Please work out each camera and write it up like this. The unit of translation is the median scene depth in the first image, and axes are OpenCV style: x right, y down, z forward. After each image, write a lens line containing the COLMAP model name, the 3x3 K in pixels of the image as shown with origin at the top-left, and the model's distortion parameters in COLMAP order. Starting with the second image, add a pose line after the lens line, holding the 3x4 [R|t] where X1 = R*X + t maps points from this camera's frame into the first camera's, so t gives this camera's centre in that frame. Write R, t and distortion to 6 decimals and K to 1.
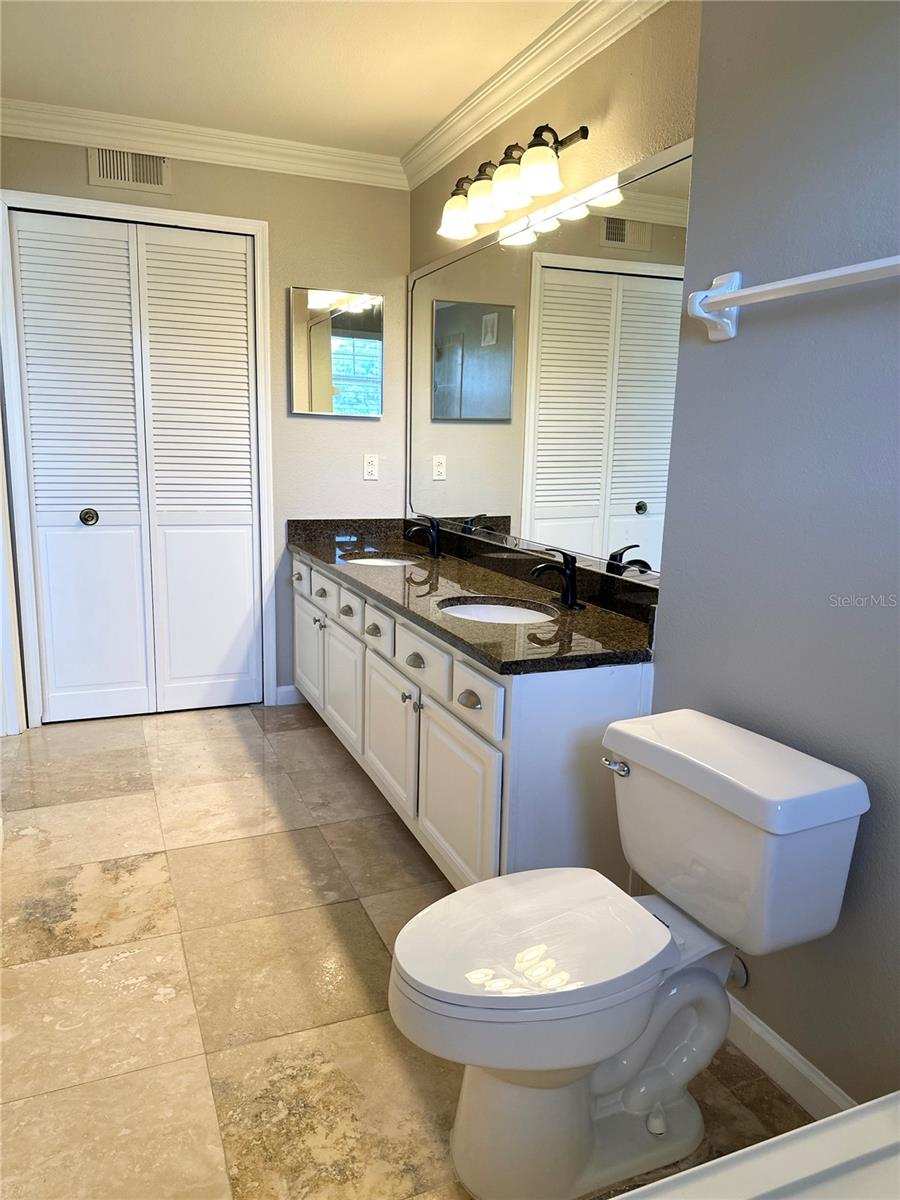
lens RADIAL K [[860.5, 0, 450.0], [0, 860.5, 600.0], [0, 0, 1]] dist [0.055037, -0.002123]
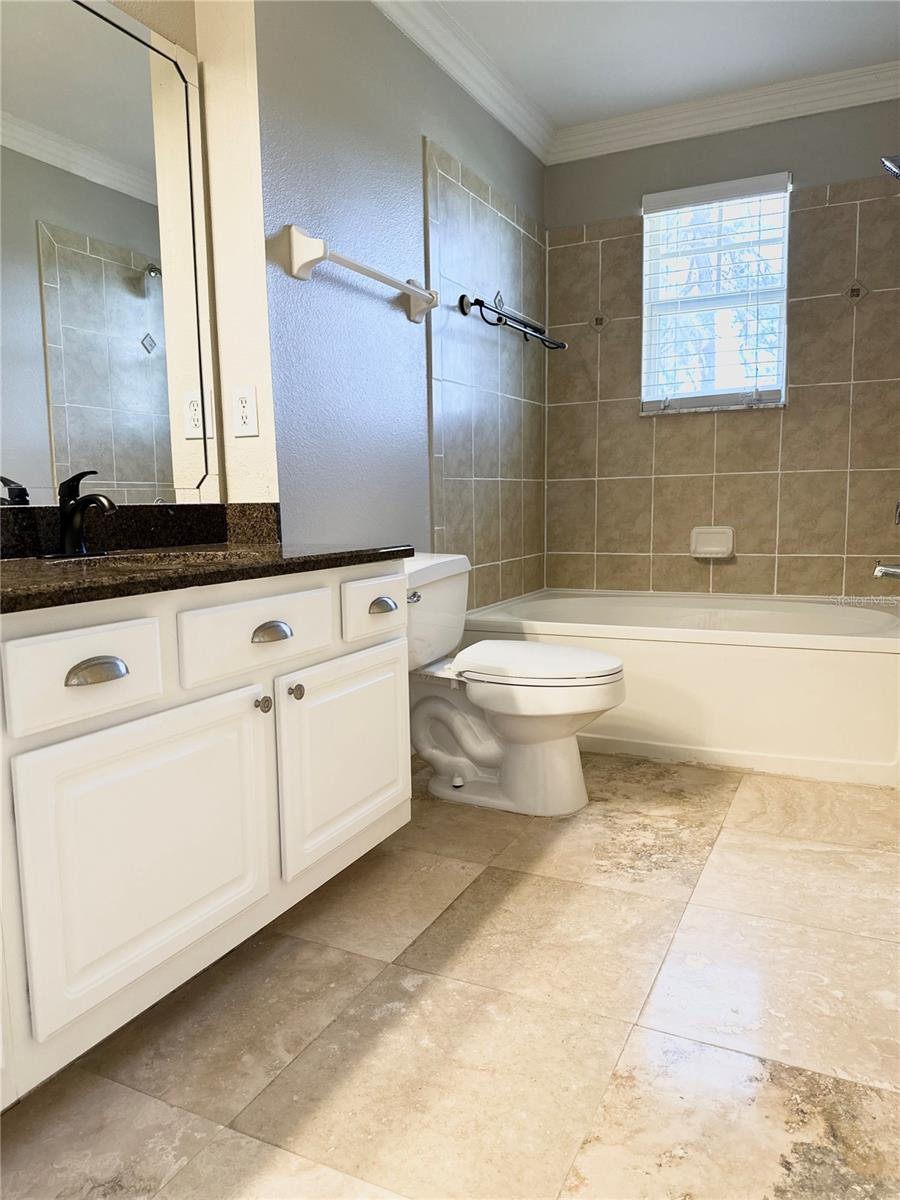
lens RADIAL K [[860.5, 0, 450.0], [0, 860.5, 600.0], [0, 0, 1]] dist [0.055037, -0.002123]
pose [[-0.656328, -0.107223, 0.746818, -0.674688], [0.148089, 0.952287, 0.266868, -0.117568], [-0.739800, 0.285749, -0.609134, 1.415571]]
